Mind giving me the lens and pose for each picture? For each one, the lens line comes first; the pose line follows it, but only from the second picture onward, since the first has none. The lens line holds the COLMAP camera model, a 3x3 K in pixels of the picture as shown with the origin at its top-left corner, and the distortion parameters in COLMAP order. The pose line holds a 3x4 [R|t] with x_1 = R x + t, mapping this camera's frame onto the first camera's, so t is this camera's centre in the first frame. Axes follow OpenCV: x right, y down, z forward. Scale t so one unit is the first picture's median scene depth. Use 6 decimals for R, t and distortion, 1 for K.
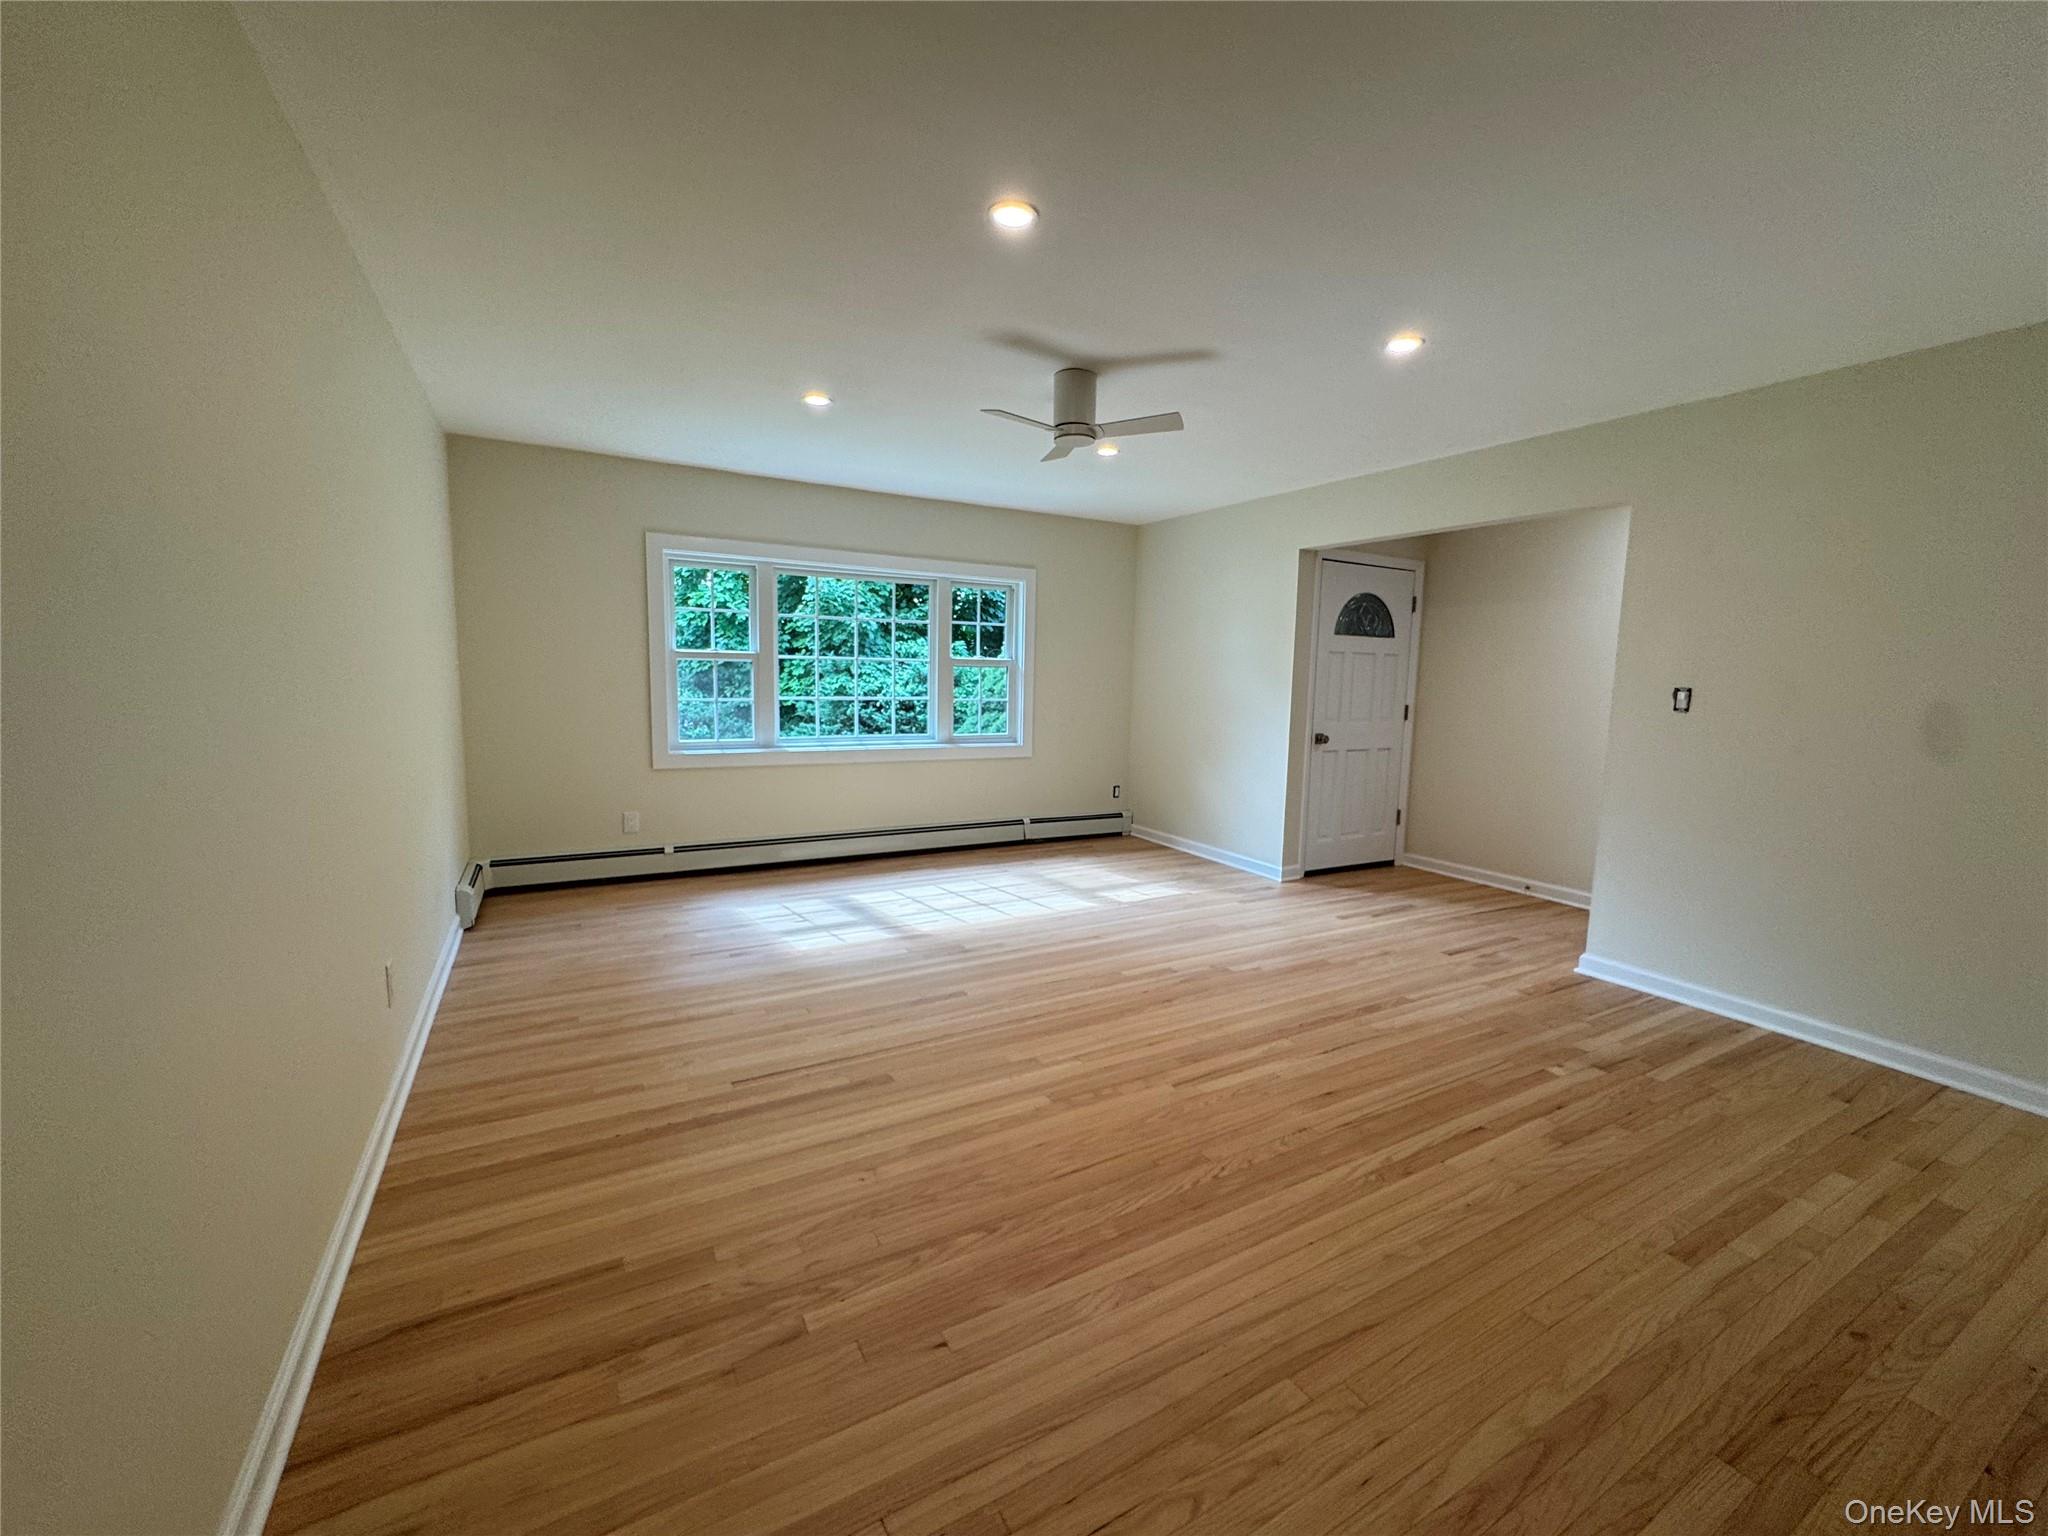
lens RADIAL K [[821.1, 0, 1015.1], [0, 821.1, 763.1], [0, 0, 1]] dist [-0.005345, 0.000981]
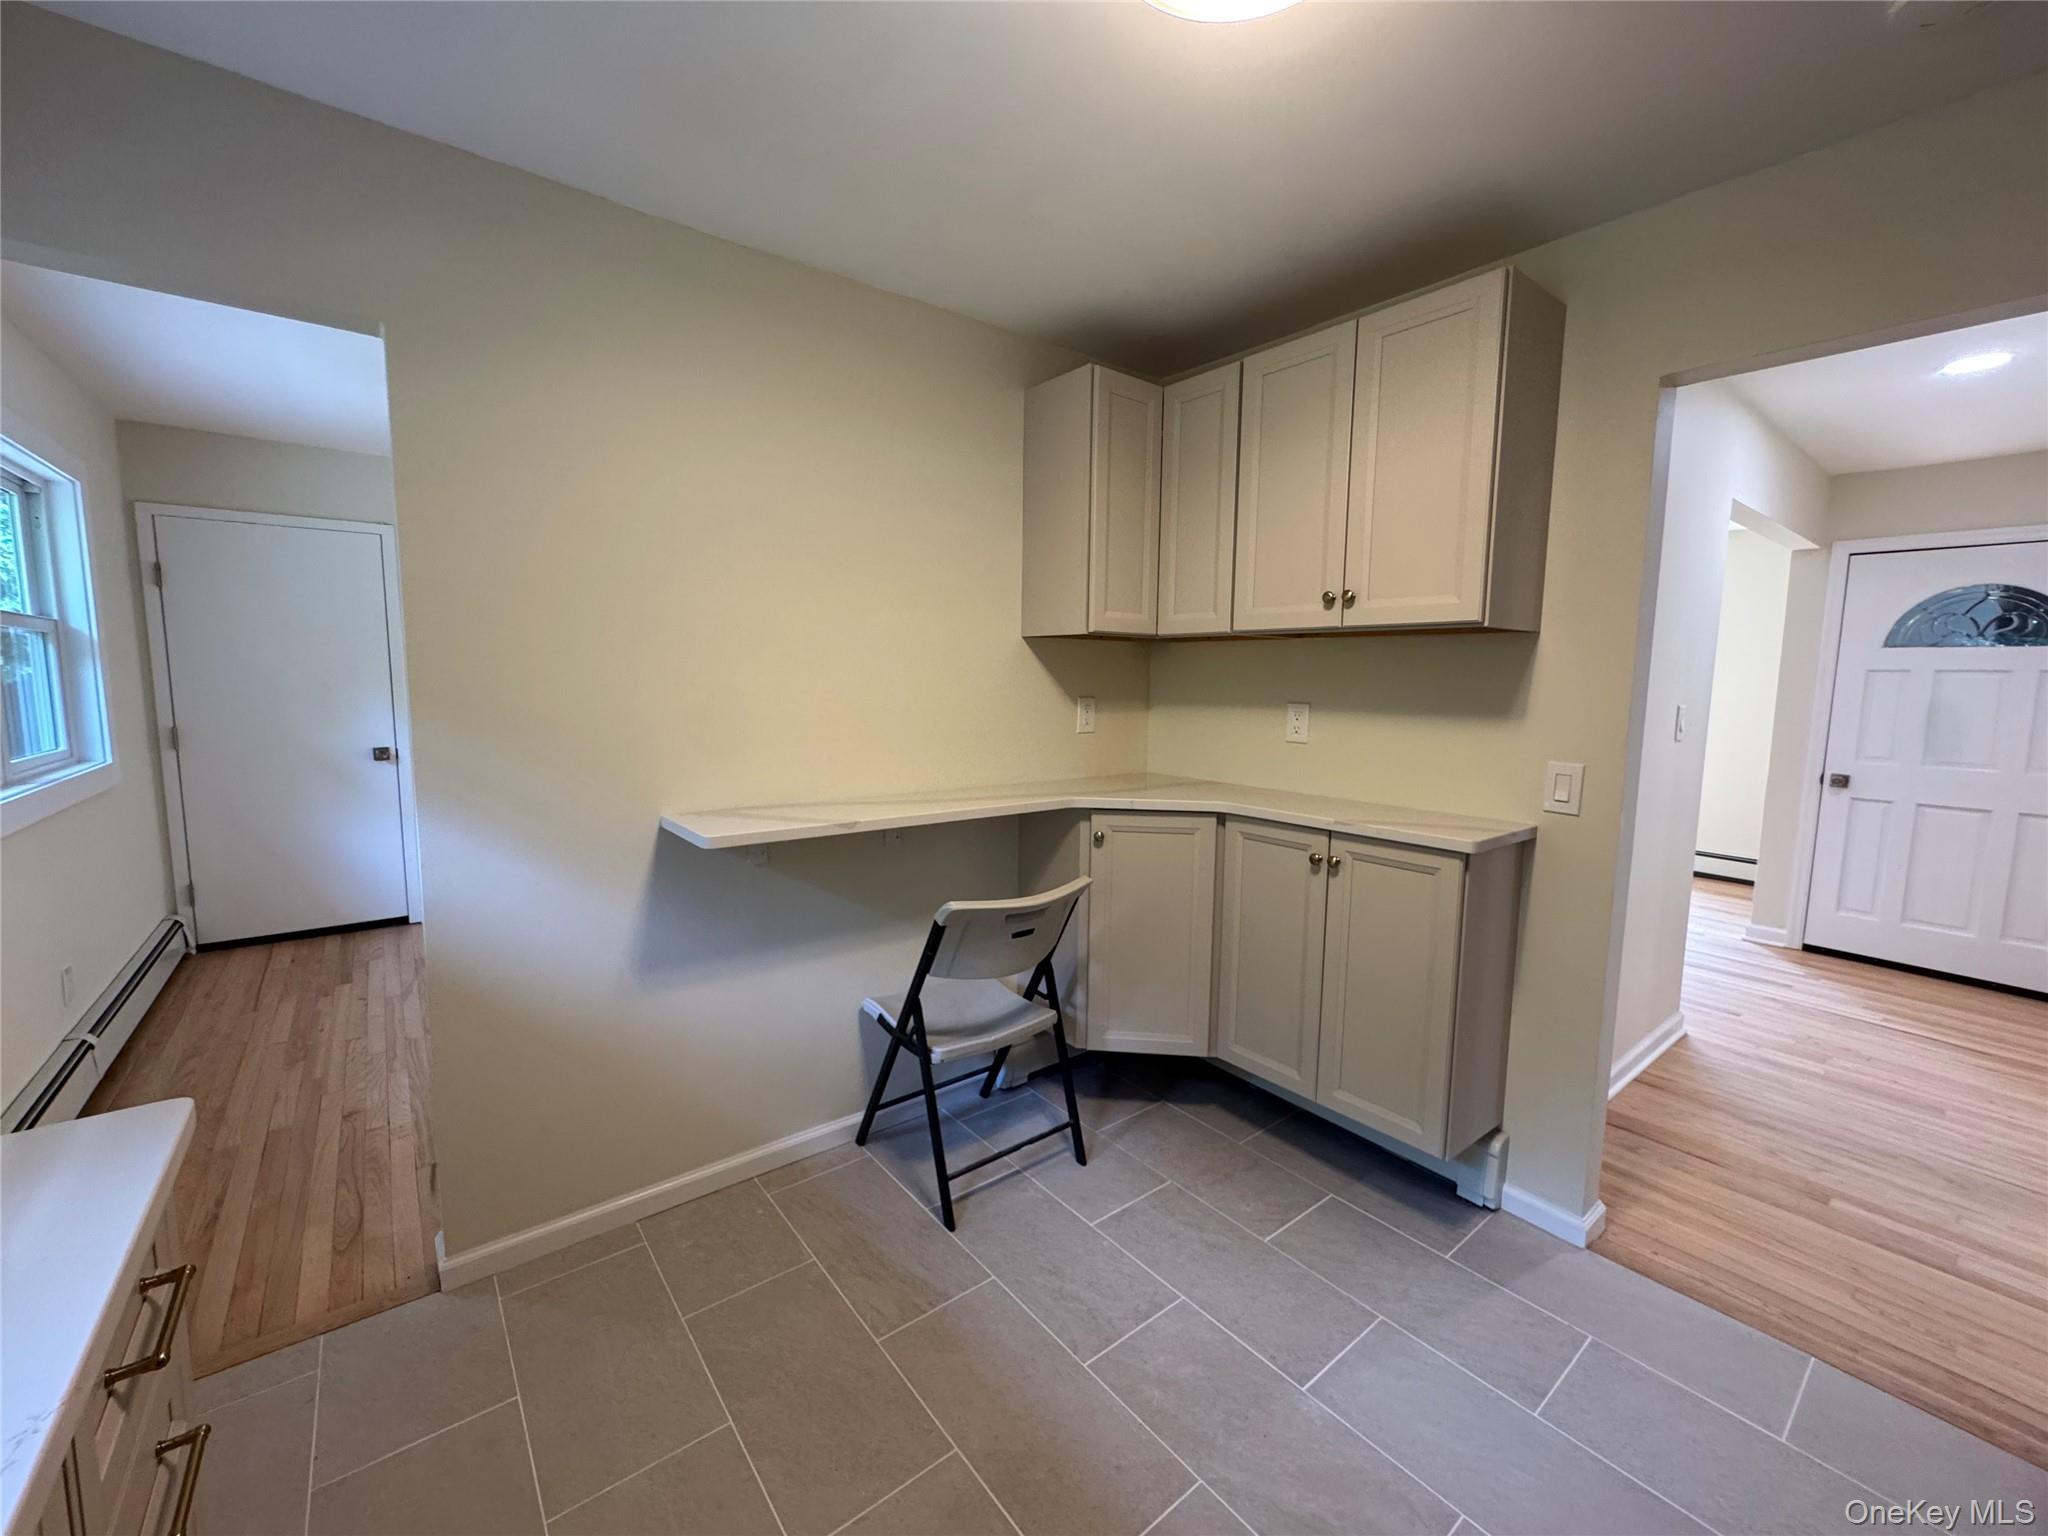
lens RADIAL K [[821.1, 0, 1020.2], [0, 821.1, 769.8], [0, 0, 1]] dist [-0.005345, 0.000981]
pose [[0.156623, 0.094598, -0.983118, 1.403520], [-0.122435, 0.989584, 0.075715, -0.003977], [0.980040, 0.108509, 0.166574, 0.138809]]
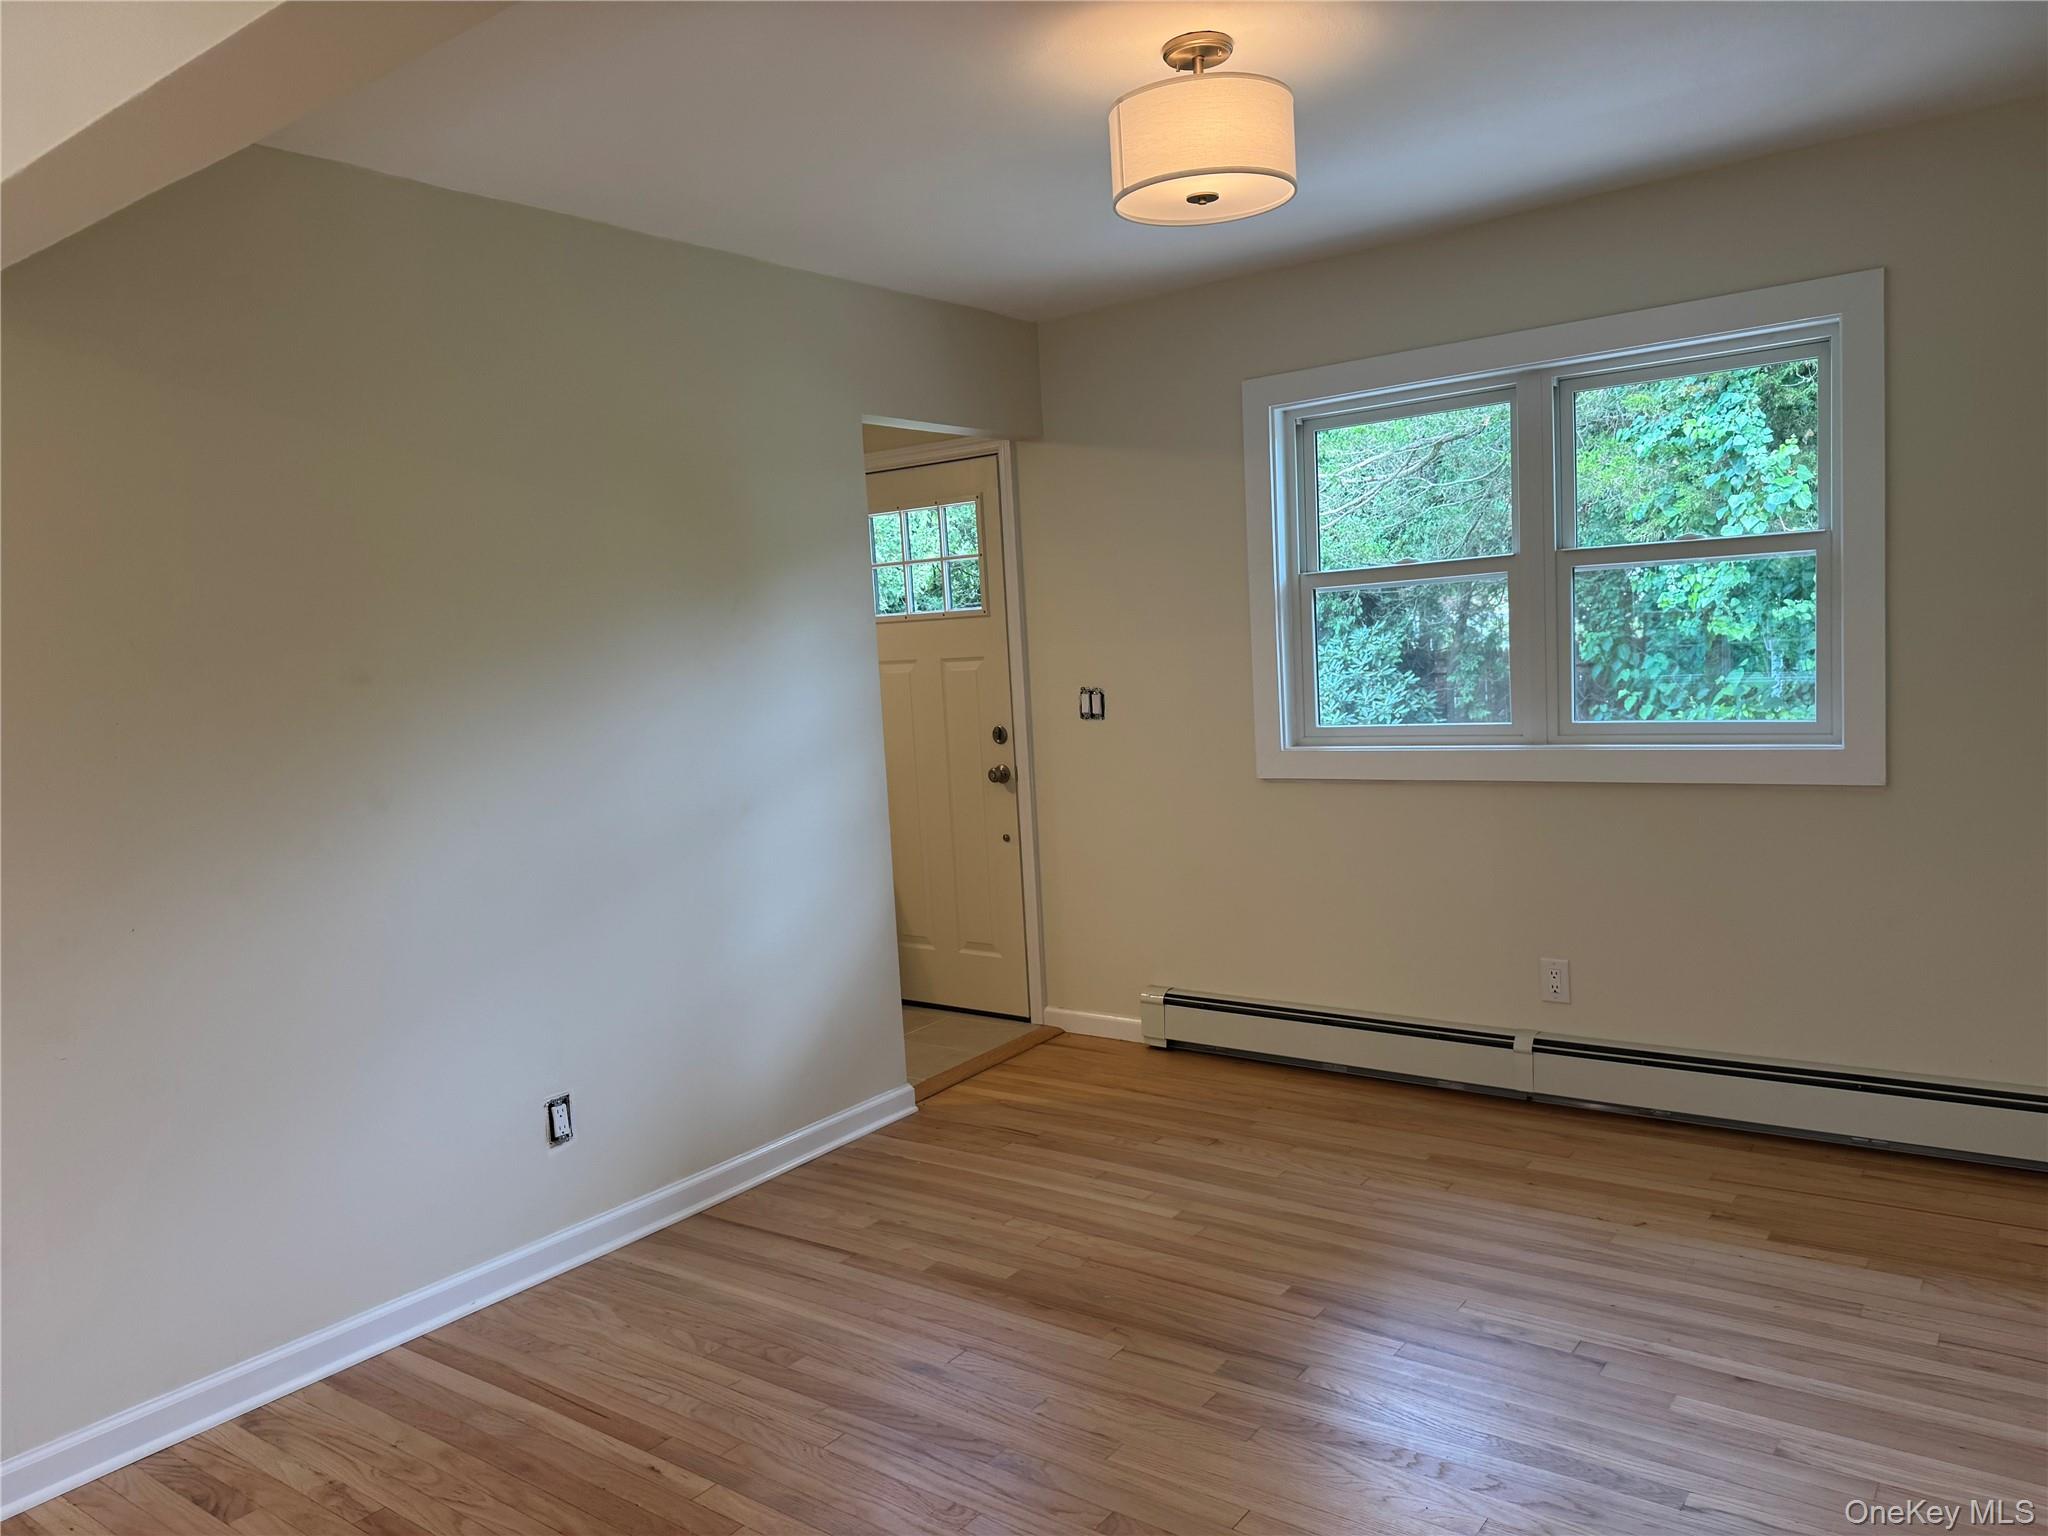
lens RADIAL K [[1432.4, 0, 1028.9], [0, 1432.4, 788.3], [0, 0, 1]] dist [0.012180, -0.011075]
pose [[-0.411935, -0.095929, 0.906149, -0.167224], [0.153187, 0.972999, 0.172645, -0.054627], [-0.898244, 0.209929, -0.386118, 0.211405]]
